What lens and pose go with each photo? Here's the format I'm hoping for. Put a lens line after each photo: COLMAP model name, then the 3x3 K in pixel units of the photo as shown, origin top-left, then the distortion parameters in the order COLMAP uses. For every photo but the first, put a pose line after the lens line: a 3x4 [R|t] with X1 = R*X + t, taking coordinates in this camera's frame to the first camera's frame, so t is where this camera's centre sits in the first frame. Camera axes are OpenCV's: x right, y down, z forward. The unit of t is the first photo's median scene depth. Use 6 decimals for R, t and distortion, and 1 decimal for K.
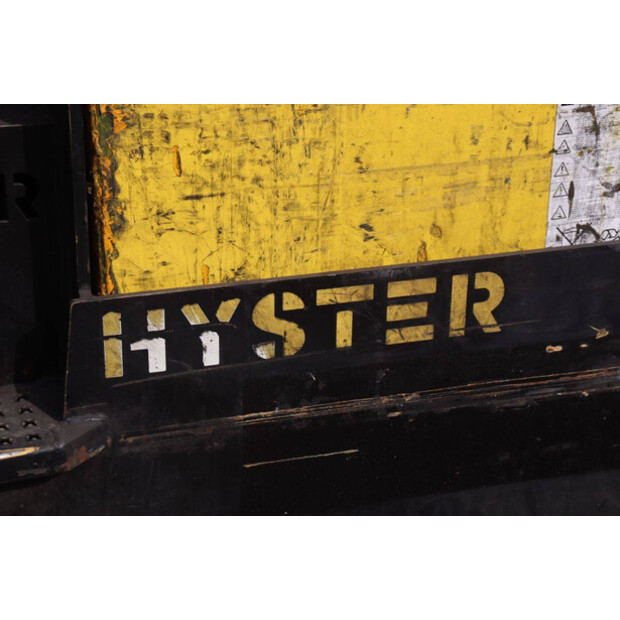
lens RADIAL K [[1380.8, 0, 310.0], [0, 1380.8, 310.0], [0, 0, 1]] dist [0.365655, 0.059424]
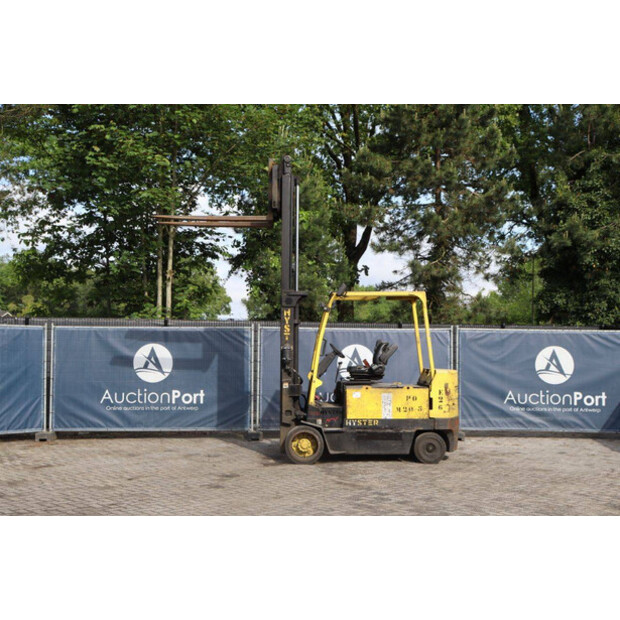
lens RADIAL K [[793.8, 0, 310.0], [0, 793.8, 310.0], [0, 0, 1]] dist [0.020325, 0.059960]
pose [[0.960863, -0.025610, -0.275839, 1.623476], [-0.102626, 0.891965, -0.440302, 2.413289], [0.257315, 0.451378, 0.854428, -6.001614]]
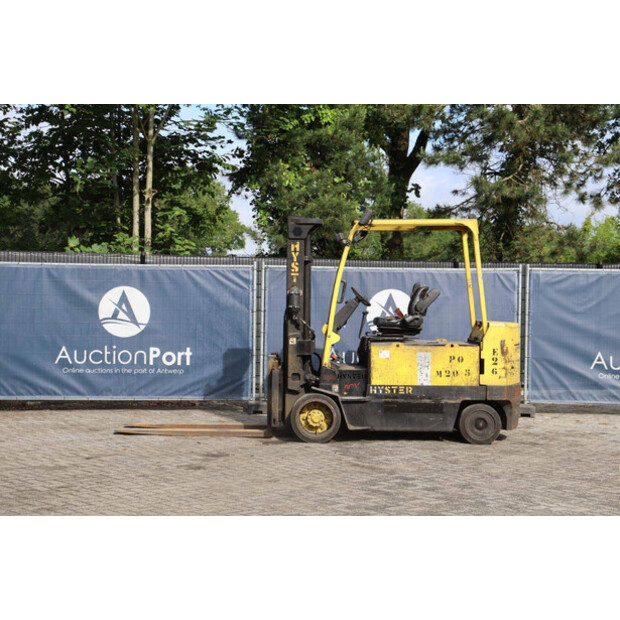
lens RADIAL K [[1094.5, 0, 310.0], [0, 1094.5, 310.0], [0, 0, 1]] dist [0.213530, 0.162479]
pose [[0.948430, -0.002321, -0.316977, 1.970643], [-0.124990, 0.916216, -0.380690, 2.585767], [0.291303, 0.400677, 0.868677, -6.318805]]
